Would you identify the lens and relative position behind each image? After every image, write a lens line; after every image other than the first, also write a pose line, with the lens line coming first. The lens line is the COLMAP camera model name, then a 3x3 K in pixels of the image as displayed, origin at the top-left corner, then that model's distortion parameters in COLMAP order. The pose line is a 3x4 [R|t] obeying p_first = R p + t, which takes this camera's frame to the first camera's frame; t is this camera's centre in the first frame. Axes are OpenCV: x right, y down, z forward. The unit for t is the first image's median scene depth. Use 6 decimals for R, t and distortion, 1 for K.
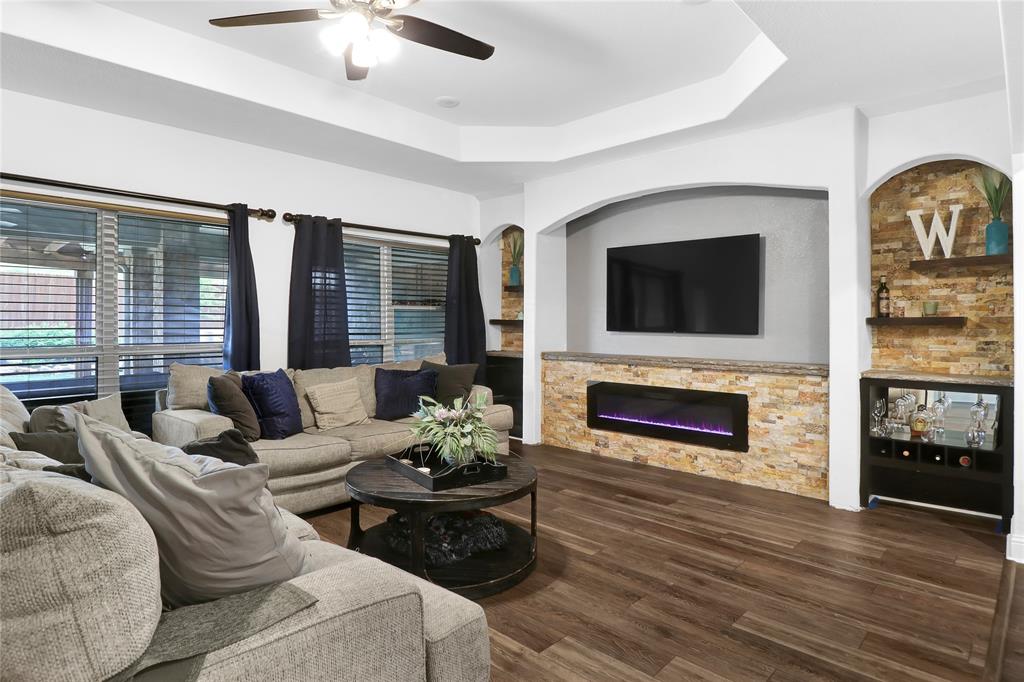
lens RADIAL K [[555.0, 0, 493.2], [0, 555.0, 325.9], [0, 0, 1]] dist [-0.001449, -0.001292]
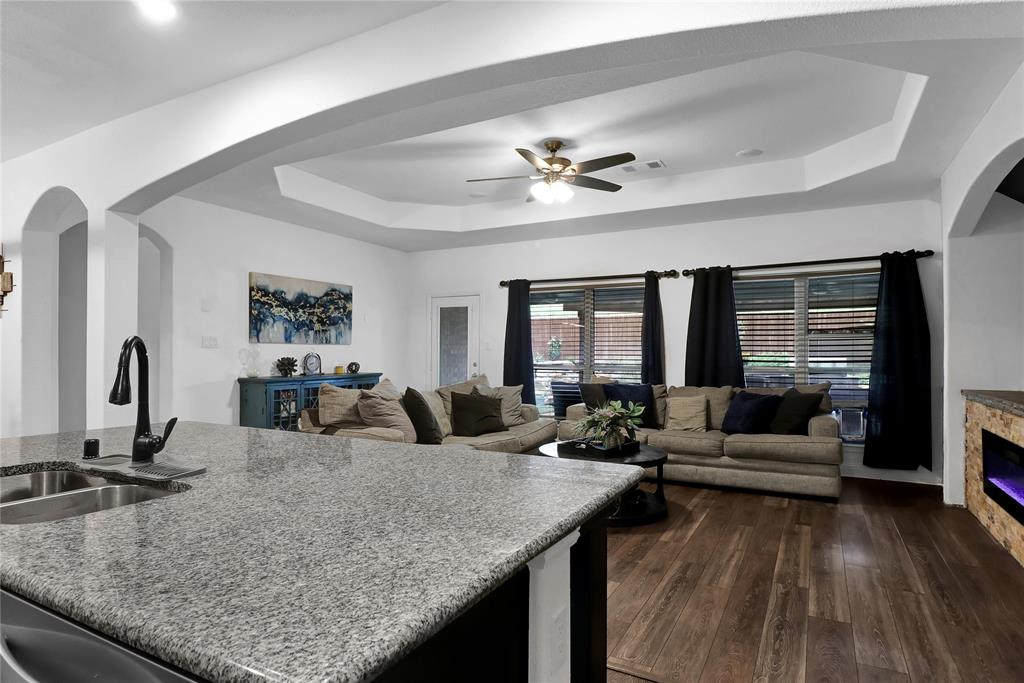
lens RADIAL K [[574.4, 0, 513.8], [0, 574.4, 352.7], [0, 0, 1]] dist [0.000369, 0.000074]
pose [[0.277461, -0.000304, -0.960737, 0.869884], [-0.002810, 0.999995, -0.001128, -0.000329], [0.960733, 0.003012, 0.277459, 0.220245]]
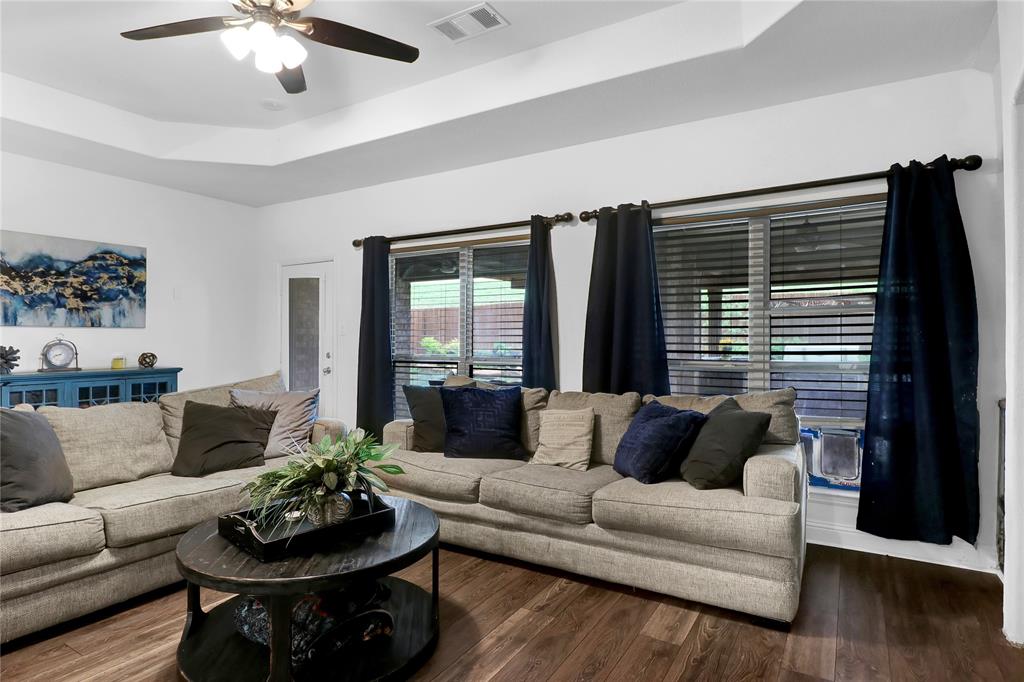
lens RADIAL K [[565.4, 0, 512.0], [0, 565.4, 341.0], [0, 0, 1]] dist [-0.003064, -0.001474]
pose [[0.225433, 0.002012, -0.974257, 0.483494], [-0.001139, 0.999998, 0.001801, -0.000677], [0.974258, 0.000704, 0.225435, 0.704885]]
